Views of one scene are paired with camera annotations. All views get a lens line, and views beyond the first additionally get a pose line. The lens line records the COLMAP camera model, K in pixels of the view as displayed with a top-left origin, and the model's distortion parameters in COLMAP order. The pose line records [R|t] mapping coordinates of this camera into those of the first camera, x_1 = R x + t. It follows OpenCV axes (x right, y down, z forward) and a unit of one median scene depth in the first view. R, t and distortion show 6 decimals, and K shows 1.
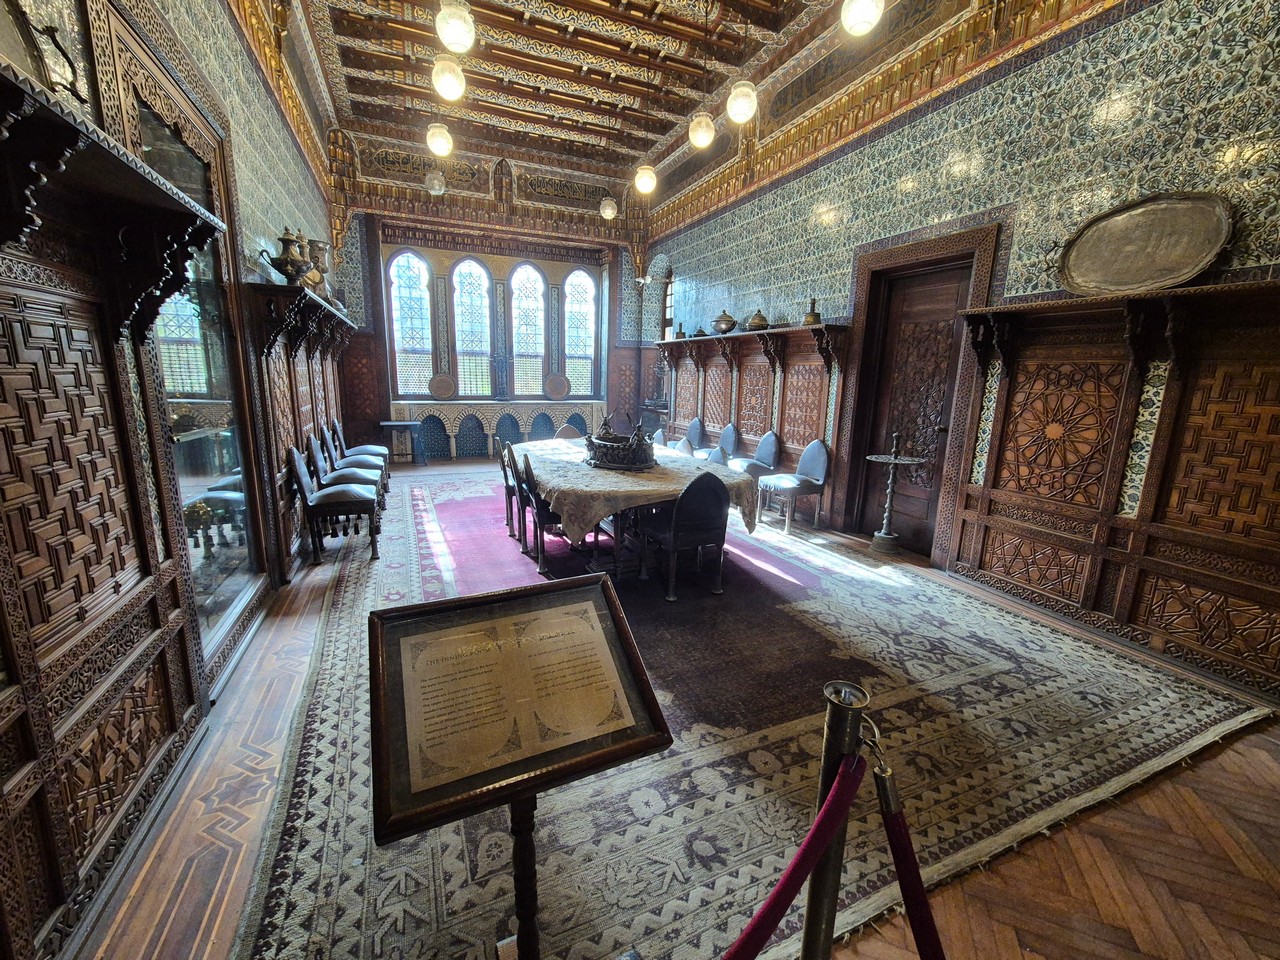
lens RADIAL K [[519.7, 0, 636.8], [0, 519.7, 480.2], [0, 0, 1]] dist [0.001300, -0.000073]
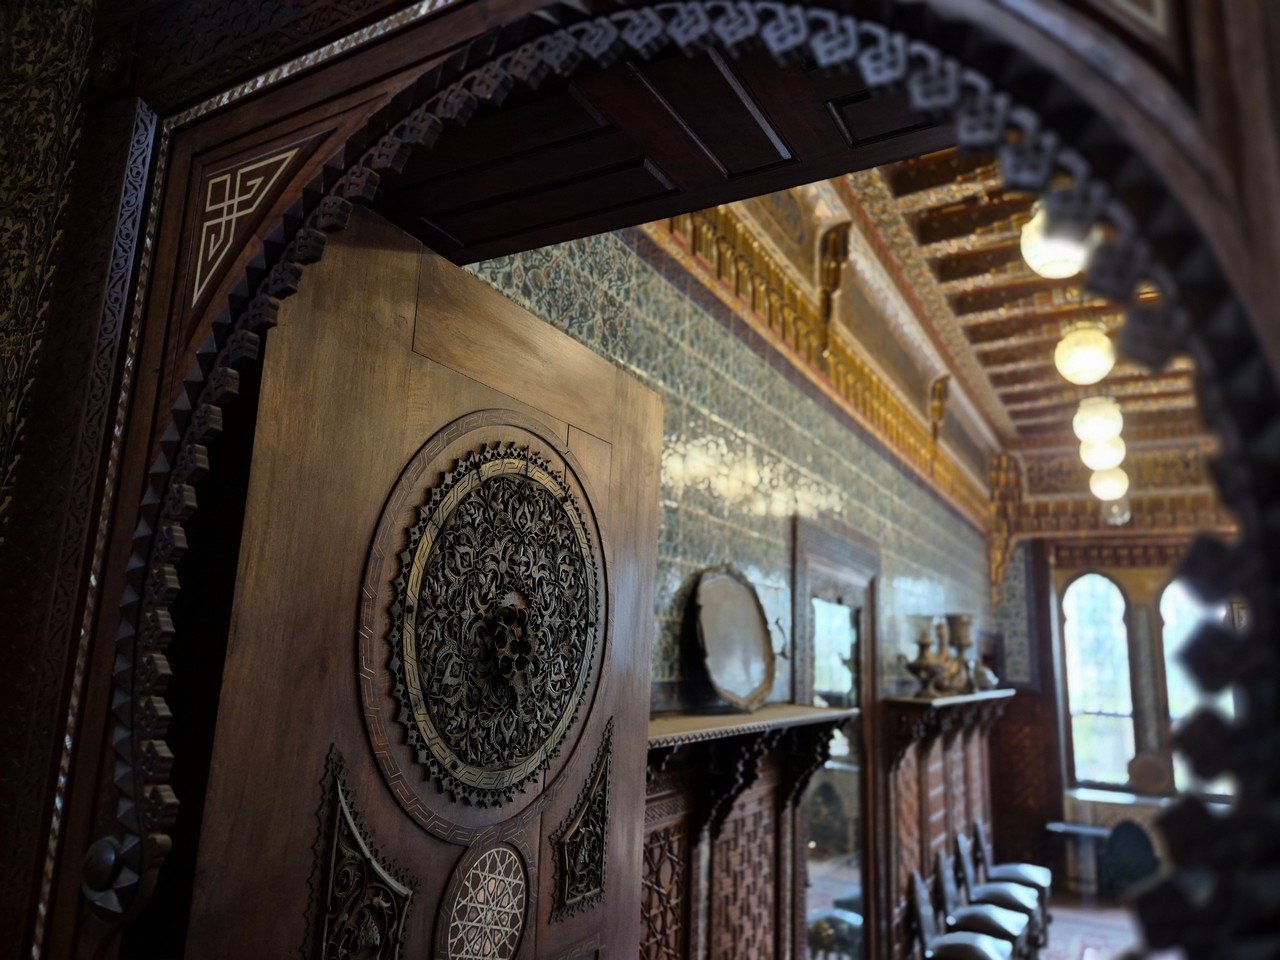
lens RADIAL K [[870.2, 0, 640.0], [0, 870.2, 483.6], [0, 0, 1]] dist [0.024900, -0.000552]
pose [[0.605617, -0.154483, -0.780617, 0.163457], [-0.179453, 0.929192, -0.323108, -0.064844], [0.775258, 0.335764, 0.535012, -0.190725]]
